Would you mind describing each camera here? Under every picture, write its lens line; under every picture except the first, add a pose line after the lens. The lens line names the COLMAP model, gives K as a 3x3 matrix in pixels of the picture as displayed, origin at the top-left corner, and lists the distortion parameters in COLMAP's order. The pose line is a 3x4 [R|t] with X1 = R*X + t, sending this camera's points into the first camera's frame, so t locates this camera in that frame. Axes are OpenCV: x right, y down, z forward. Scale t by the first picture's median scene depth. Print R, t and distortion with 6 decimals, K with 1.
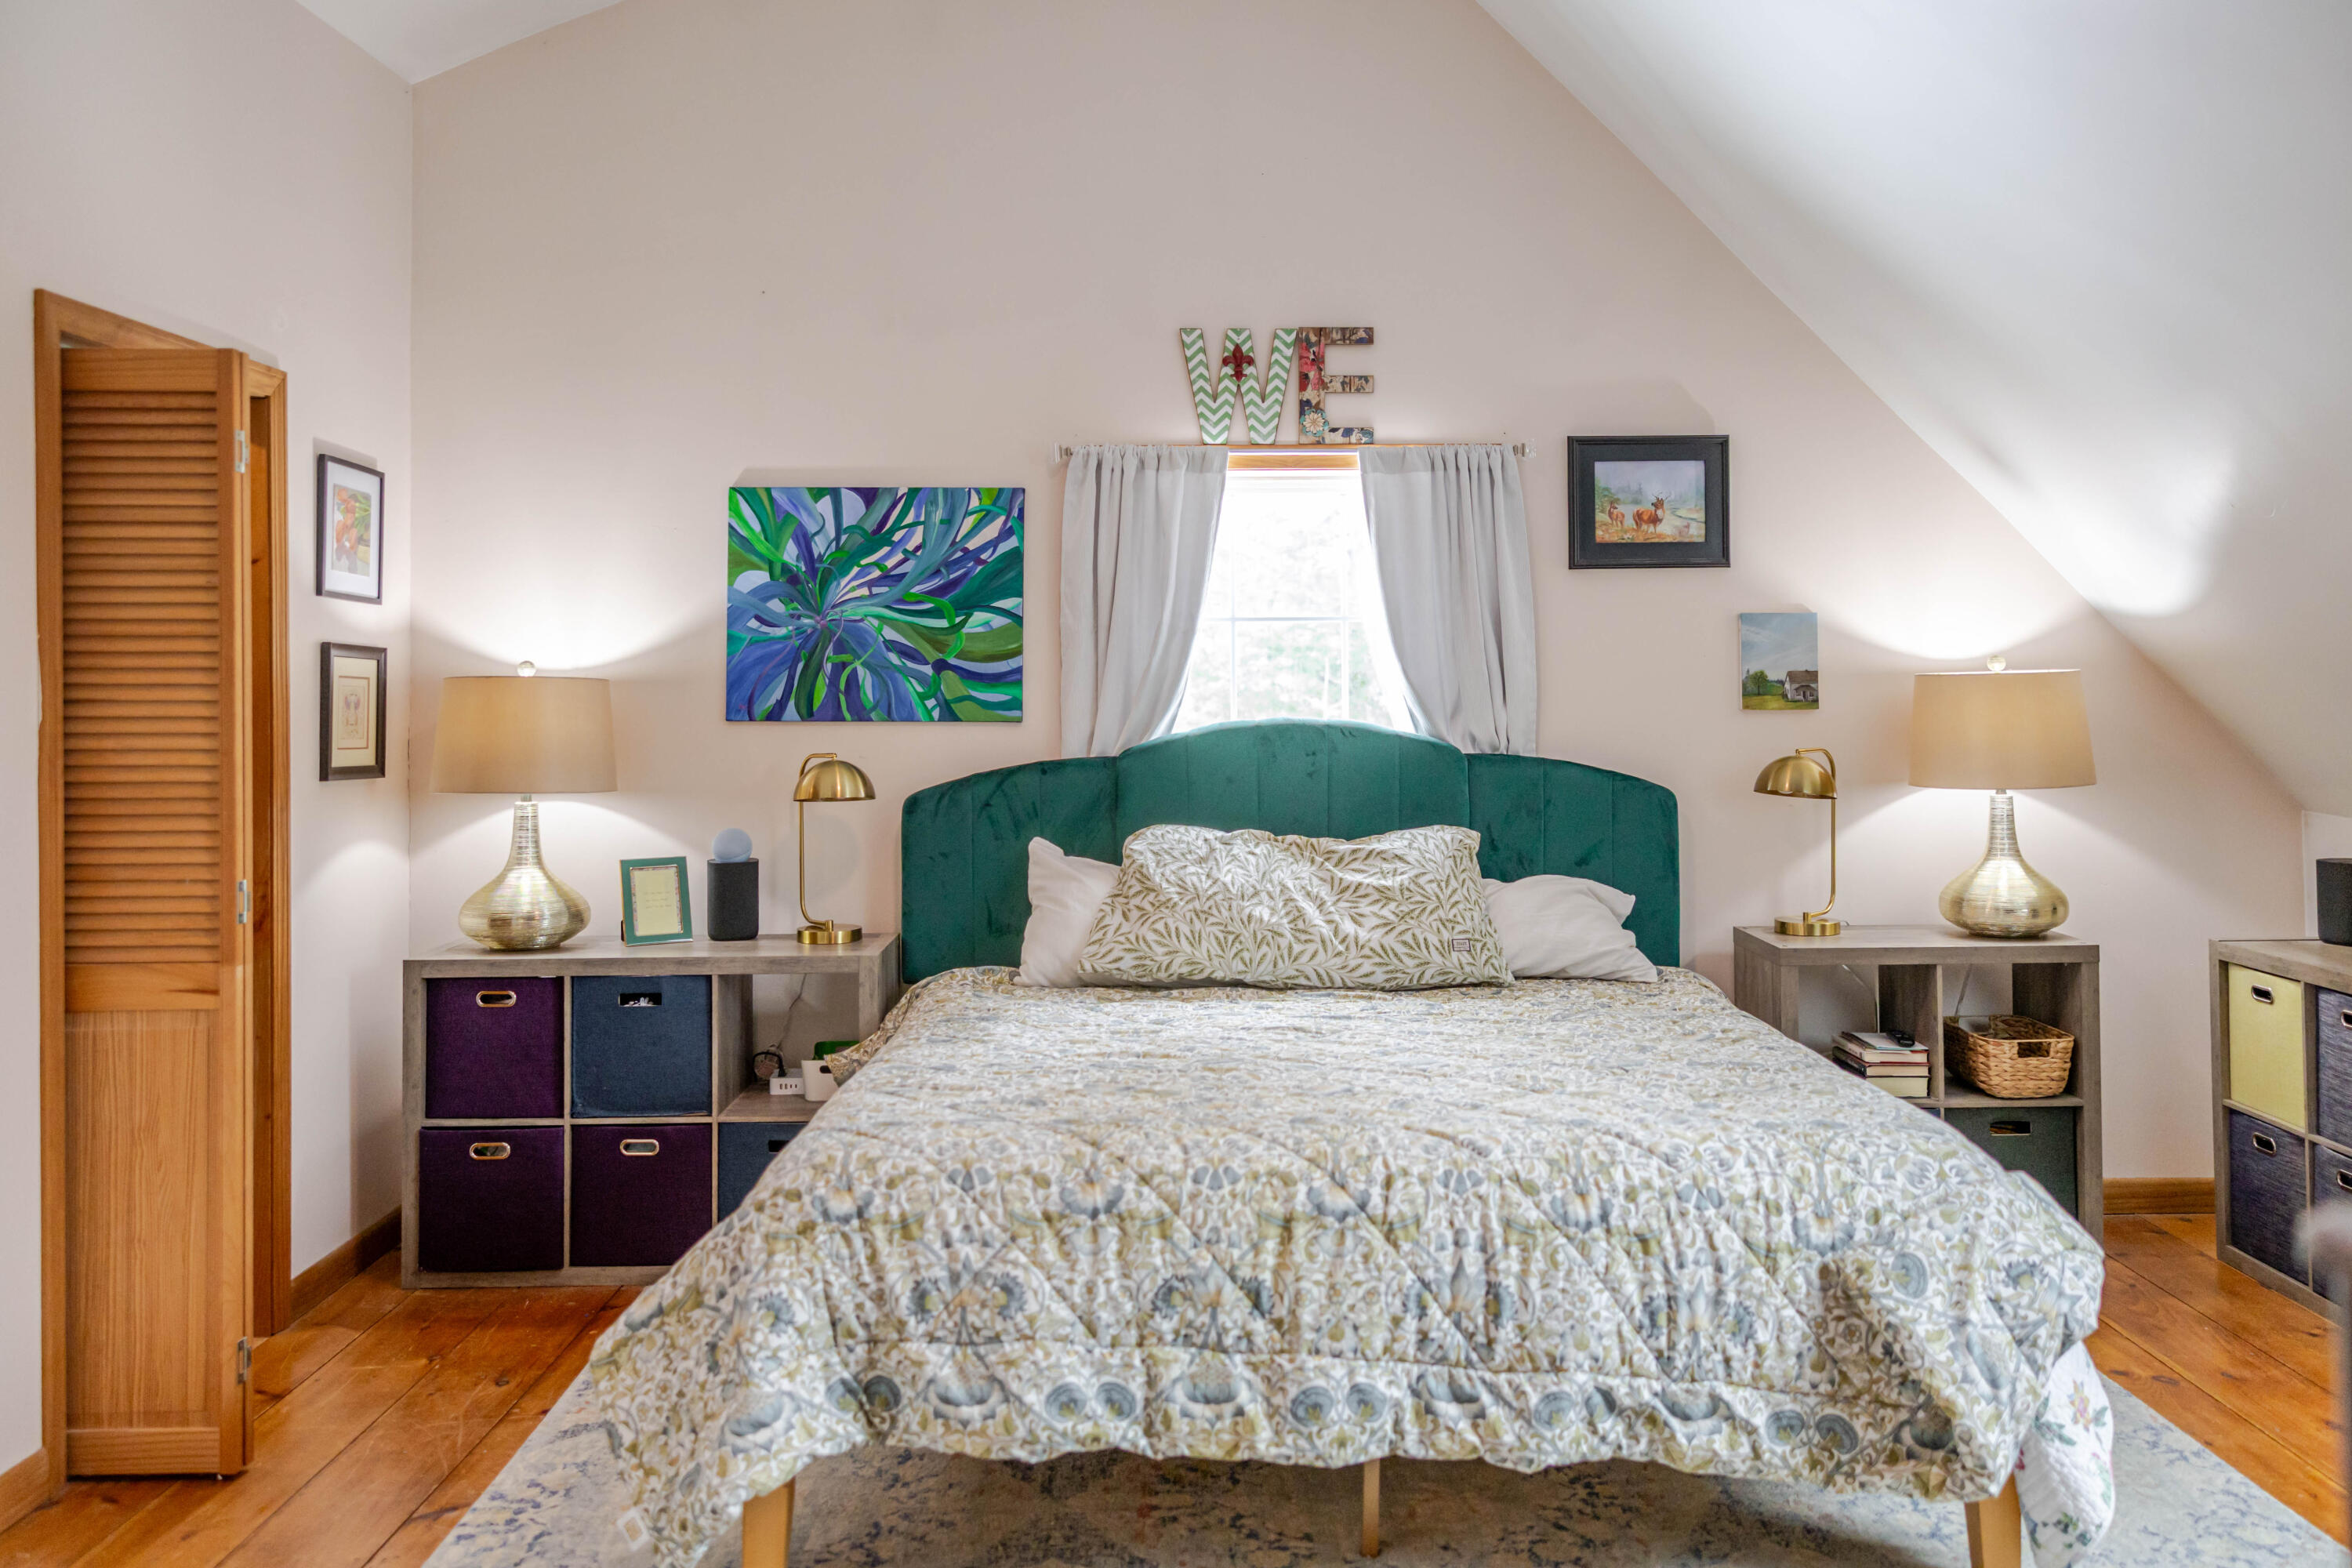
lens RADIAL K [[1872.0, 0, 1242.4], [0, 1872.0, 640.9], [0, 0, 1]] dist [0.003992, 0.001795]
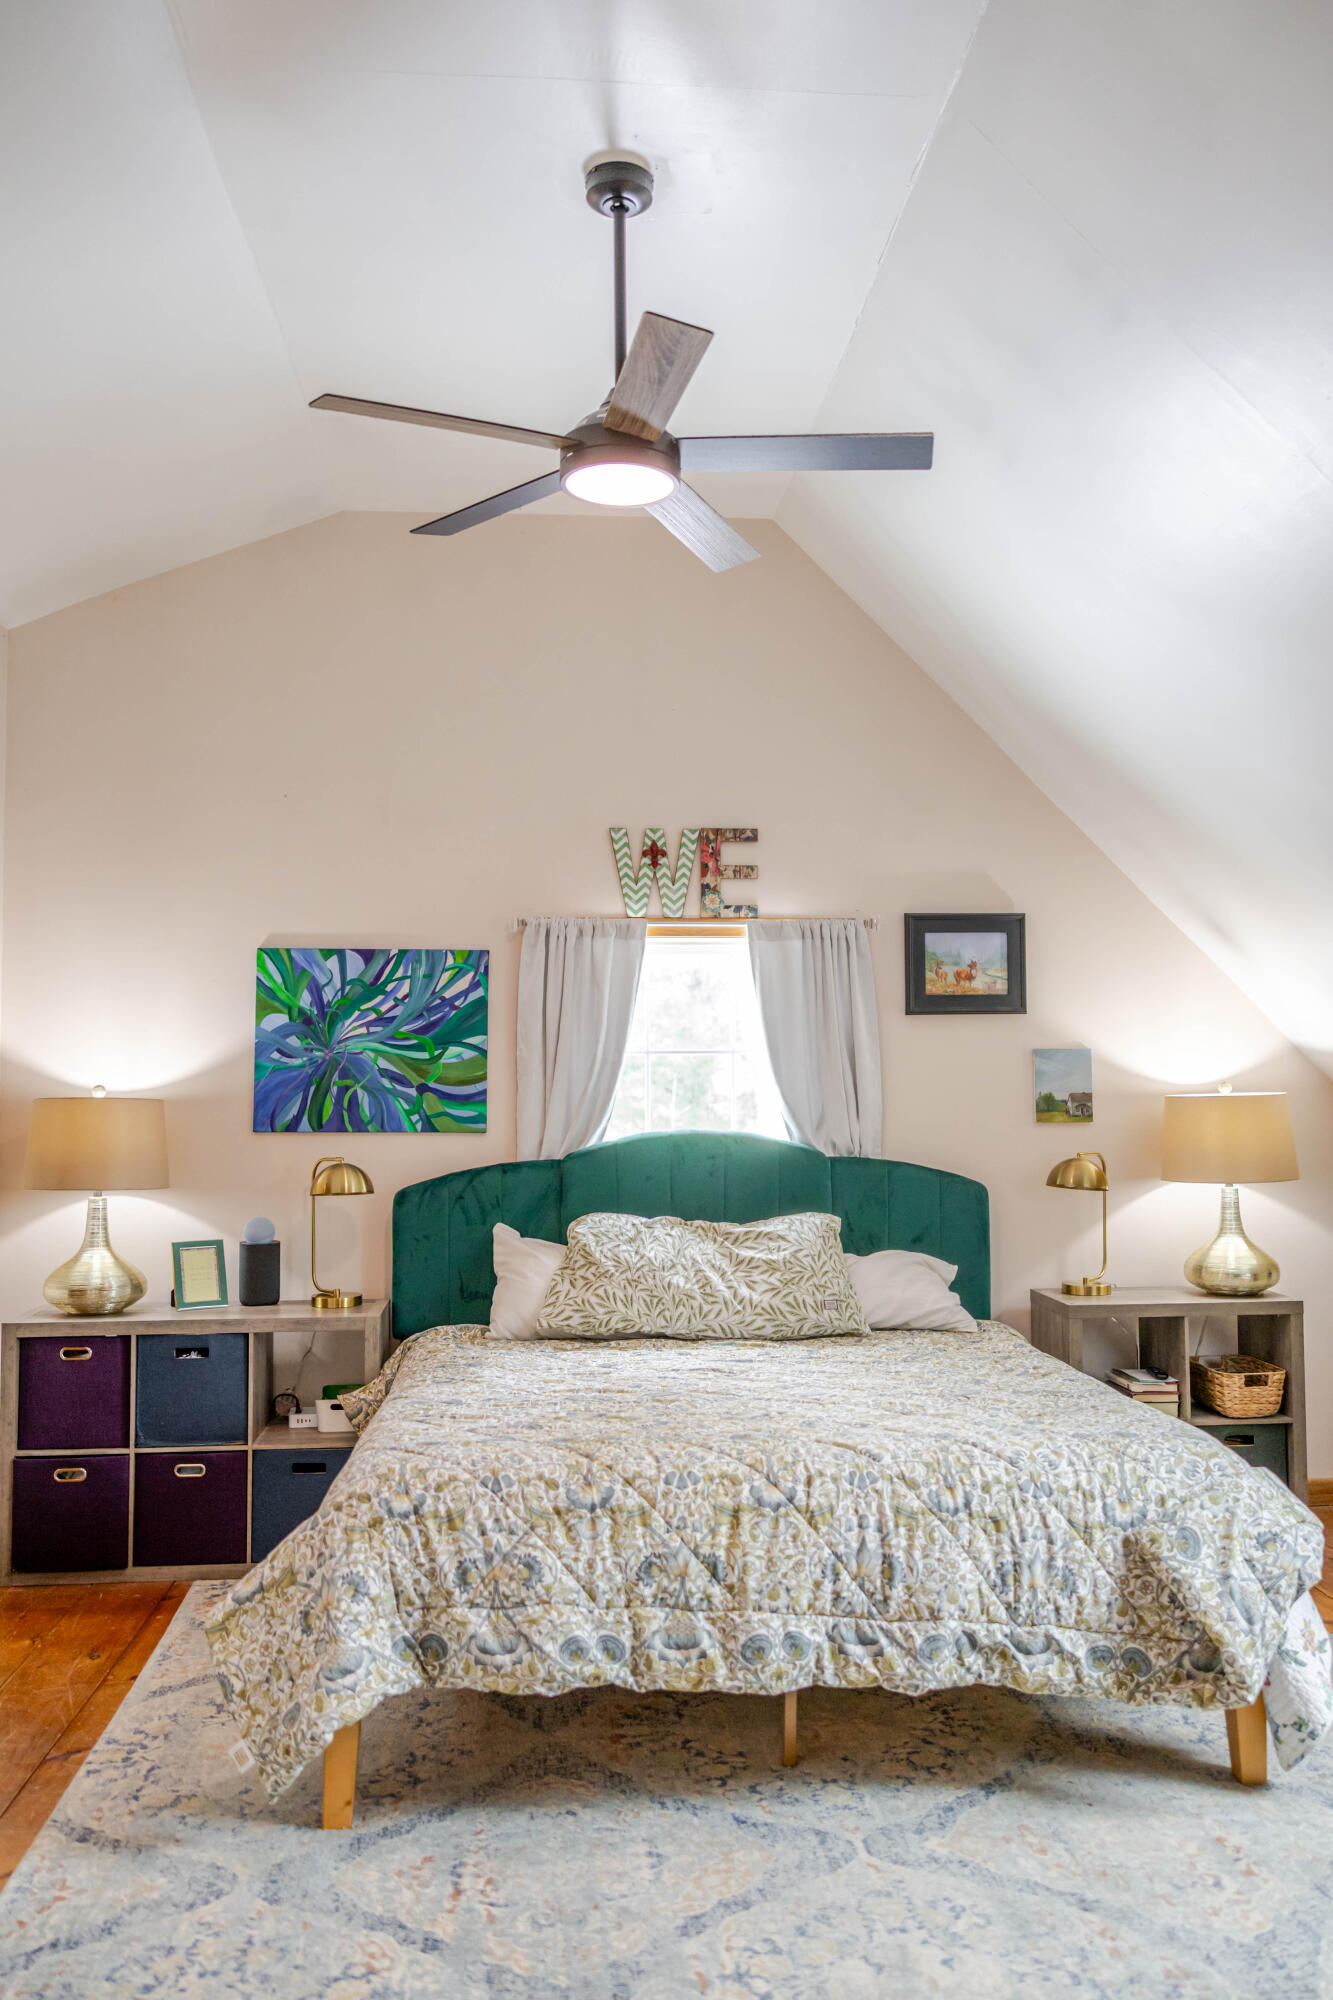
lens RADIAL K [[1591.8, 0, 661.8], [0, 1591.8, 1000.3], [0, 0, 1]] dist [0.003992, 0.001795]
pose [[0.997513, 0.005317, 0.070278, -0.080470], [-0.003182, 0.999531, -0.030452, -0.015474], [-0.070407, 0.030153, 0.997062, -0.105270]]
